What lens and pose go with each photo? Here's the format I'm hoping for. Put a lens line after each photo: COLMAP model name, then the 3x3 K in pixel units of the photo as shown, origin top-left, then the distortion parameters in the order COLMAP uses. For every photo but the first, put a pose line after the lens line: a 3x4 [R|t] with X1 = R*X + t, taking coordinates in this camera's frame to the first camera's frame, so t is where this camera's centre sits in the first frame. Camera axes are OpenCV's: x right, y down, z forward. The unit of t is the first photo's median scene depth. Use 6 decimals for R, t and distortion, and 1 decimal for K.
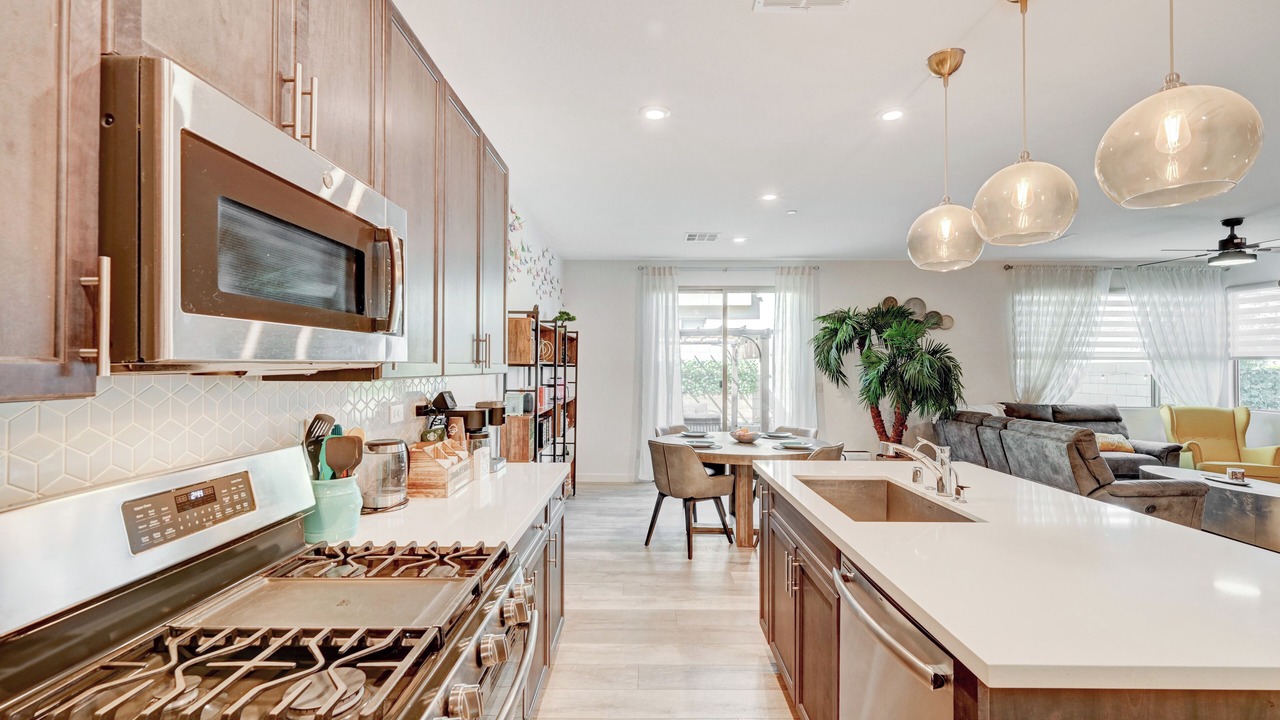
lens RADIAL K [[554.5, 0, 640.0], [0, 554.5, 360.0], [0, 0, 1]] dist [-0.000783, 0.000041]
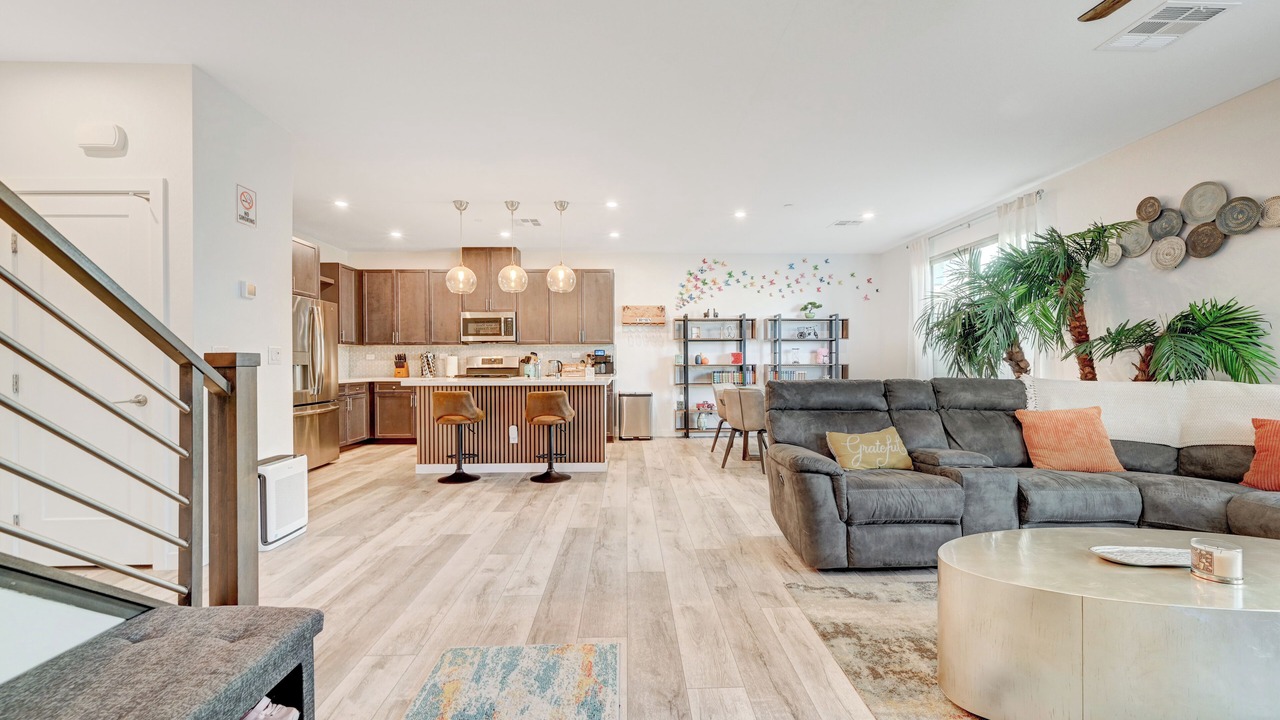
lens RADIAL K [[507.0, 0, 640.0], [0, 507.0, 360.0], [0, 0, 1]] dist [-0.001015, -0.000175]
pose [[0.038302, -0.006546, -0.999245, 2.751792], [0.016106, 0.999853, -0.005933, 0.146248], [0.999136, -0.015867, 0.038402, 1.246354]]
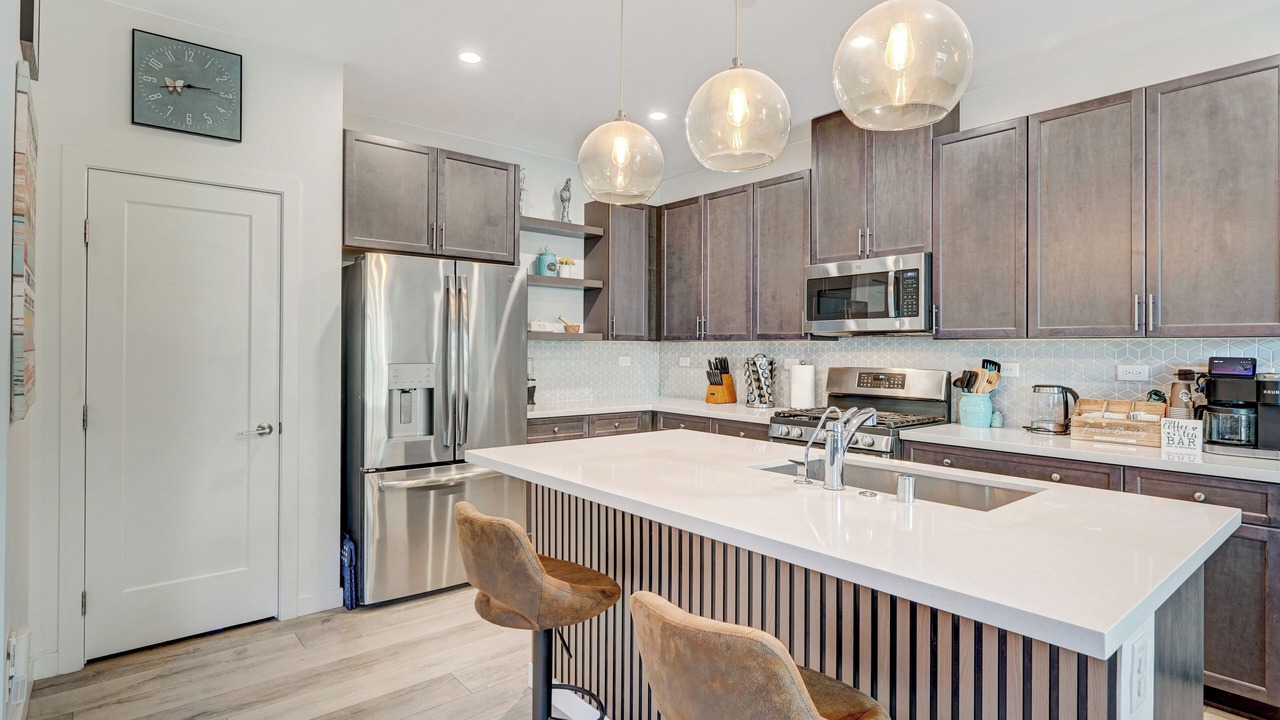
lens RADIAL K [[653.3, 0, 641.9], [0, 653.3, 343.5], [0, 0, 1]] dist [-0.000781, -0.000305]
pose [[-0.756593, -0.011472, -0.653786, 1.145967], [-0.001009, 0.999865, -0.016377, 0.057066], [0.653886, -0.011731, -0.756502, 1.307480]]
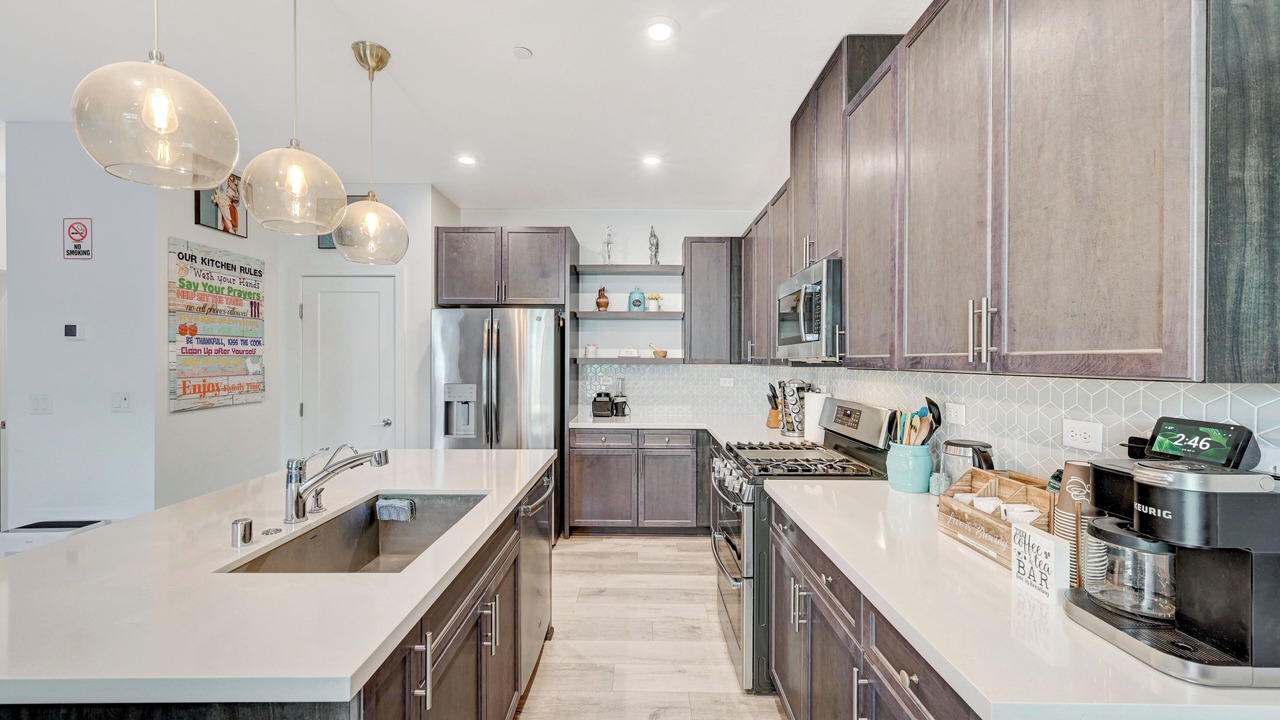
lens RADIAL K [[523.8, 0, 638.6], [0, 523.8, 363.2], [0, 0, 1]] dist [-0.001391, -0.000144]
pose [[-0.999964, -0.004282, -0.007258, 0.068017], [-0.004256, 0.999985, -0.003556, 0.018364], [0.007273, -0.003524, -0.999967, 1.535174]]
